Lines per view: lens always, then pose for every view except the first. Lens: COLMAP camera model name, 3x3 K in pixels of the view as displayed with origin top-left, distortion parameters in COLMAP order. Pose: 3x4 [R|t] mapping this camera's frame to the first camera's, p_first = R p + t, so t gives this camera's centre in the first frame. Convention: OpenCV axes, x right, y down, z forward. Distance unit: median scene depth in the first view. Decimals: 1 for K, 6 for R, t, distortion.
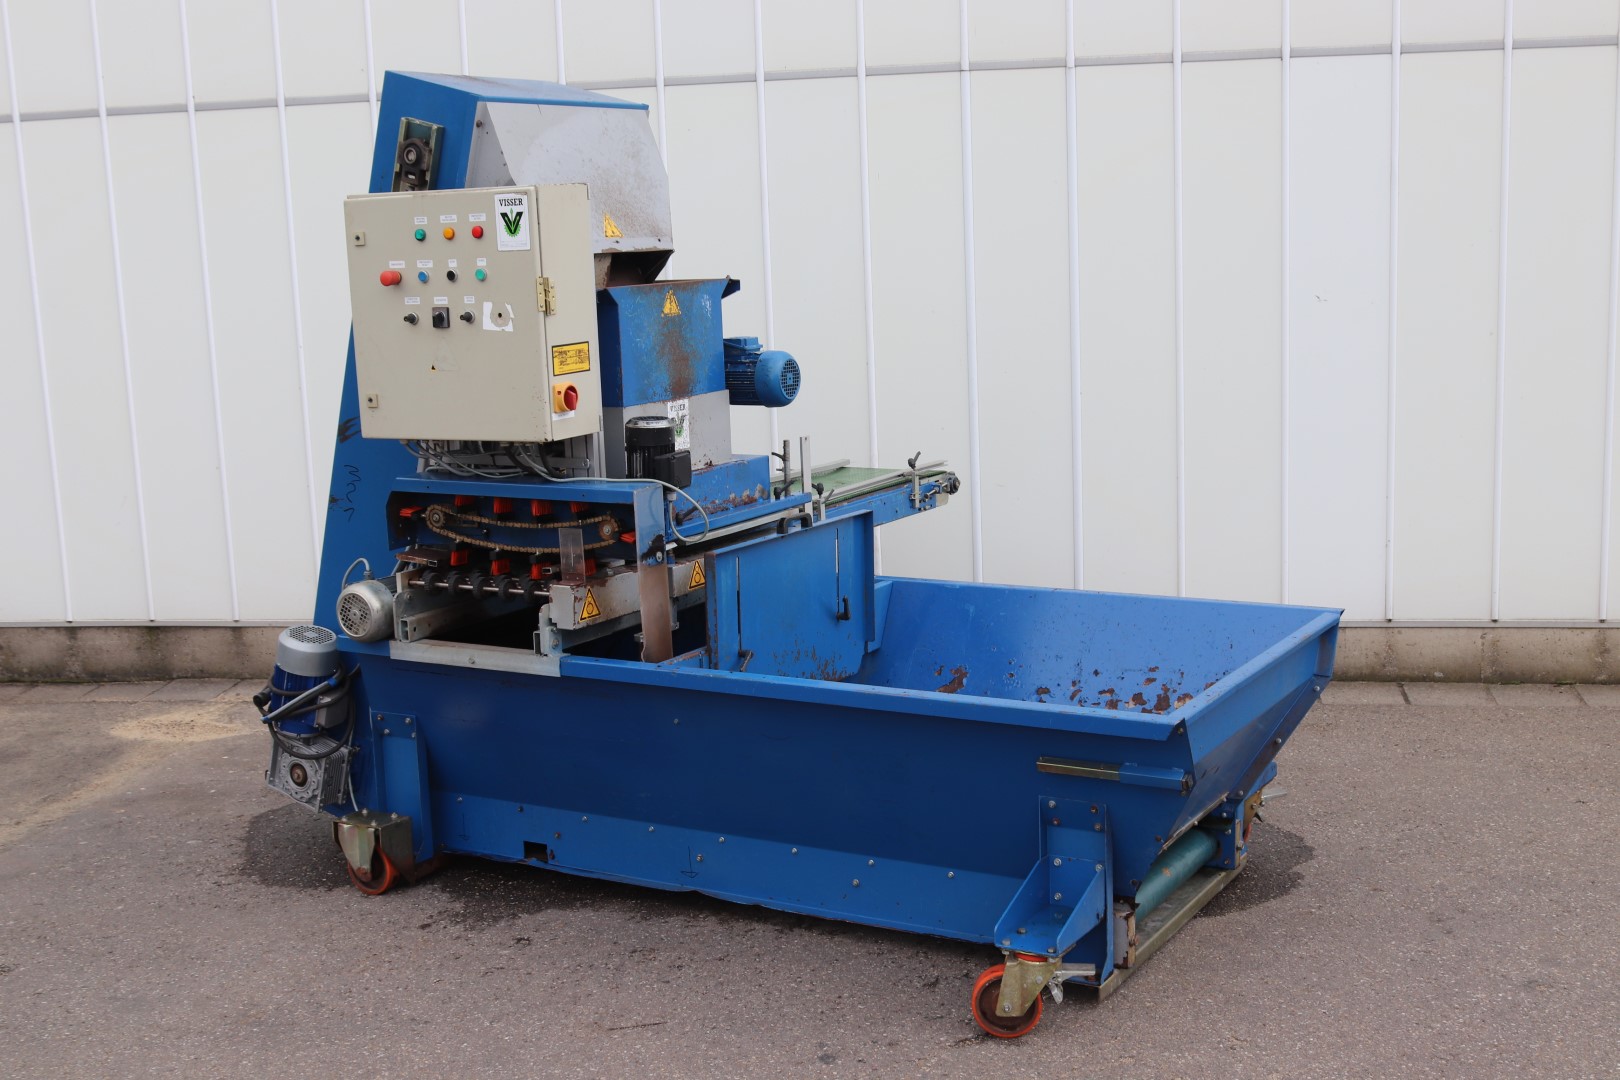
lens RADIAL K [[1924.0, 0, 803.2], [0, 1924.0, 597.6], [0, 0, 1]] dist [-0.053832, 0.016009]
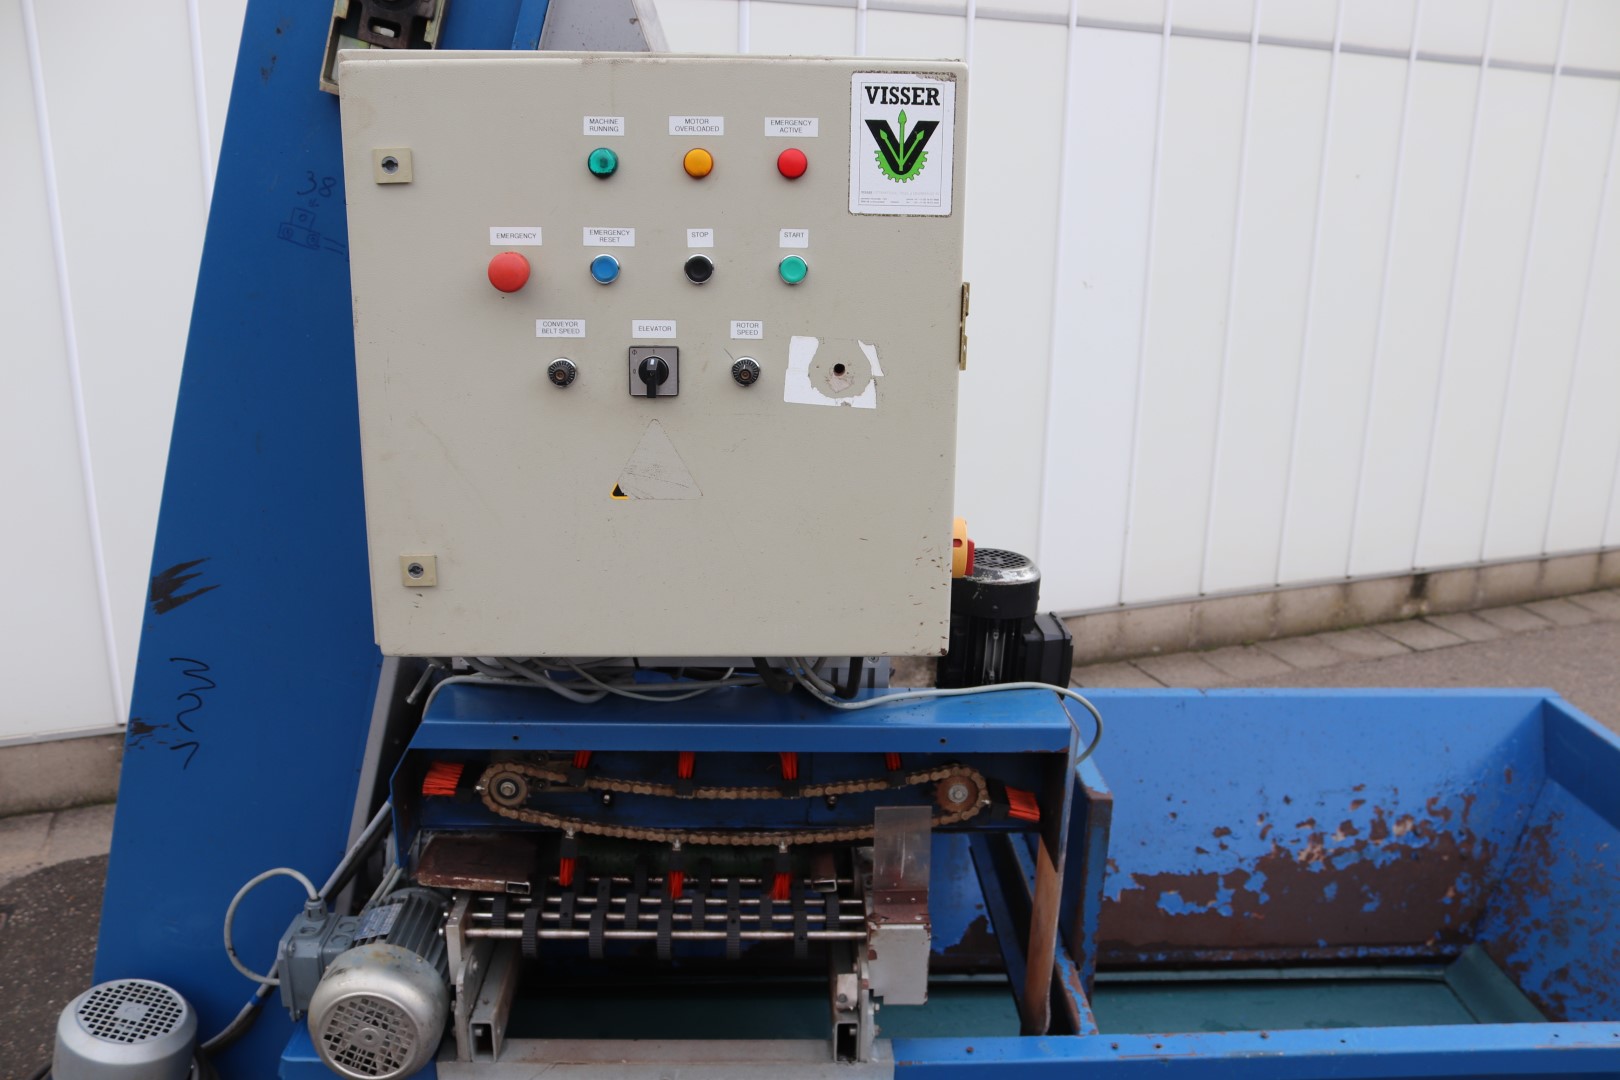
lens RADIAL K [[1352.1, 0, 811.2], [0, 1352.1, 577.5], [0, 0, 1]] dist [-0.155711, 0.137209]
pose [[0.845561, -0.102642, 0.523919, -0.218134], [0.055605, 0.992939, 0.104787, -0.090814], [-0.530975, -0.059471, 0.845298, 0.513819]]
